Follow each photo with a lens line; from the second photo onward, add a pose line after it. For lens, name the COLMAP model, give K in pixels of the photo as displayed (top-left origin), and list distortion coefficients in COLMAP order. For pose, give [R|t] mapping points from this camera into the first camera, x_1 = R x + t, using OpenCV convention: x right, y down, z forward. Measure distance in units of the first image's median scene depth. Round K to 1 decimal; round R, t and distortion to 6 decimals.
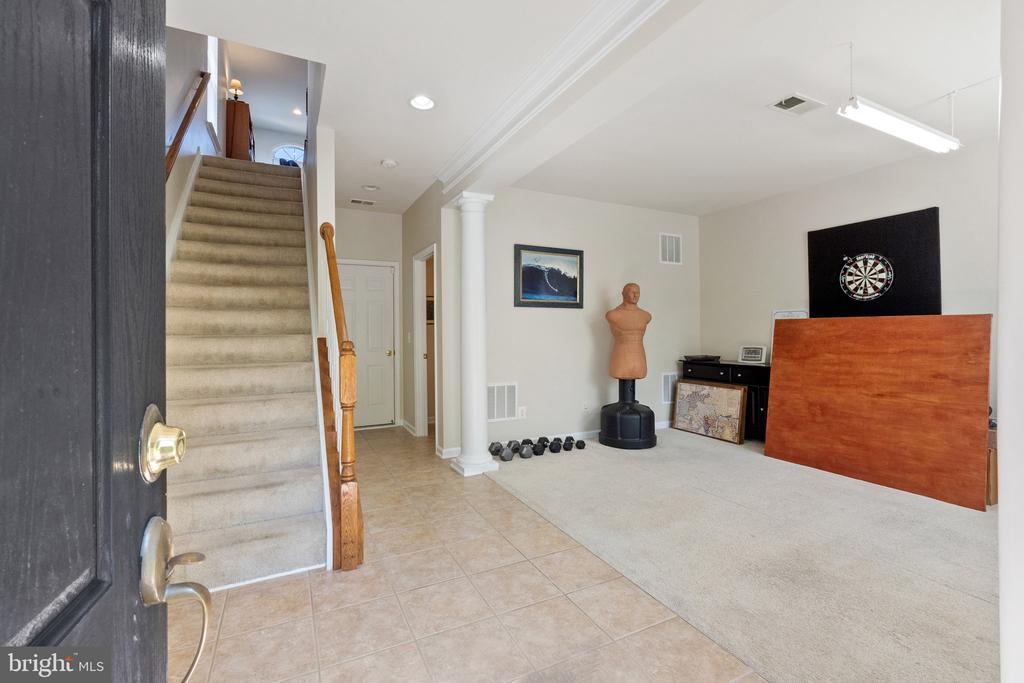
lens RADIAL K [[451.5, 0, 512.0], [0, 451.5, 341.5], [0, 0, 1]] dist [-0.001423, -0.000192]
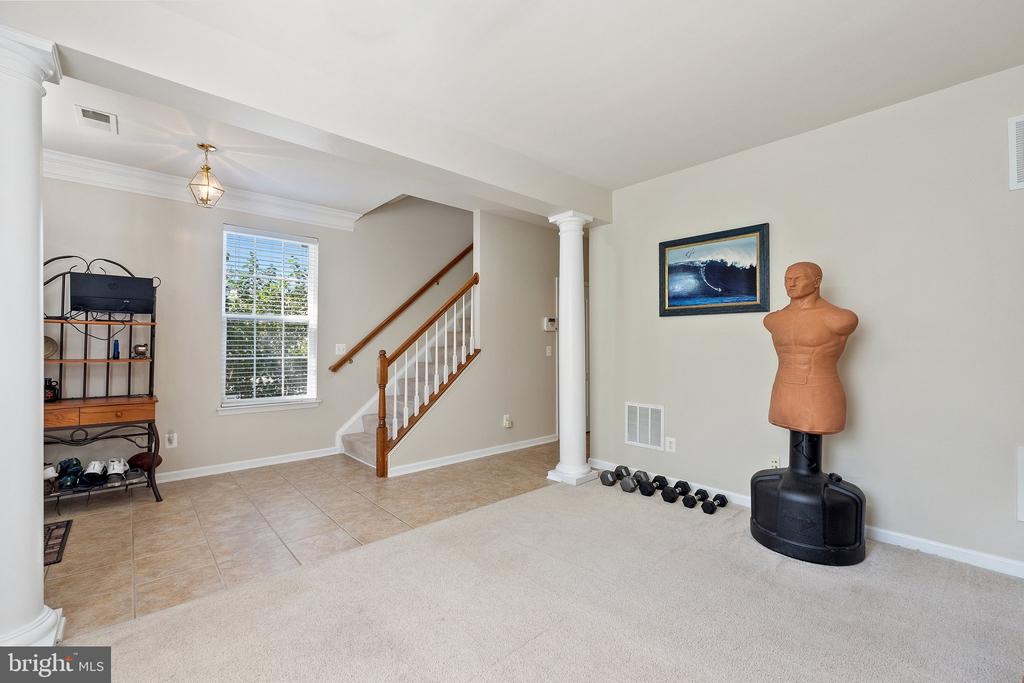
lens RADIAL K [[439.4, 0, 512.0], [0, 439.4, 341.5], [0, 0, 1]] dist [-0.000813, -0.000172]
pose [[0.253252, 0.001532, -0.967399, 0.862273], [-0.023568, 0.999712, -0.004587, -0.023143], [0.967113, 0.023961, 0.253215, 0.615808]]
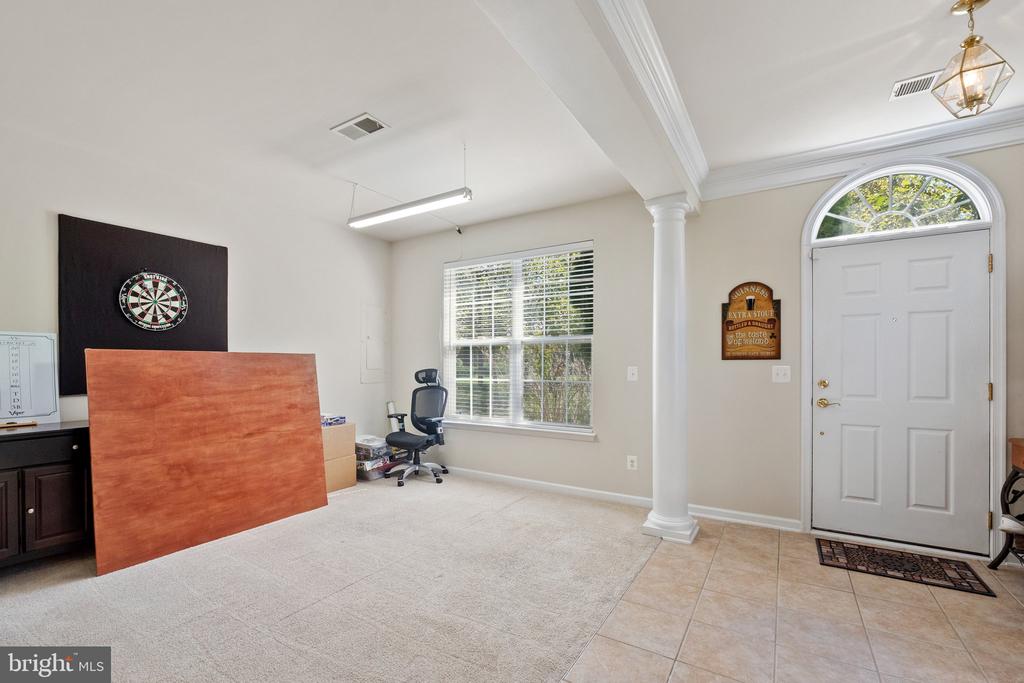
lens RADIAL K [[444.6, 0, 508.2], [0, 444.6, 366.5], [0, 0, 1]] dist [-0.000982, -0.000216]
pose [[-0.517500, -0.000704, 0.855683, -0.249648], [0.023506, 0.999611, 0.015039, -0.024085], [-0.855360, 0.027896, -0.517282, 0.920511]]
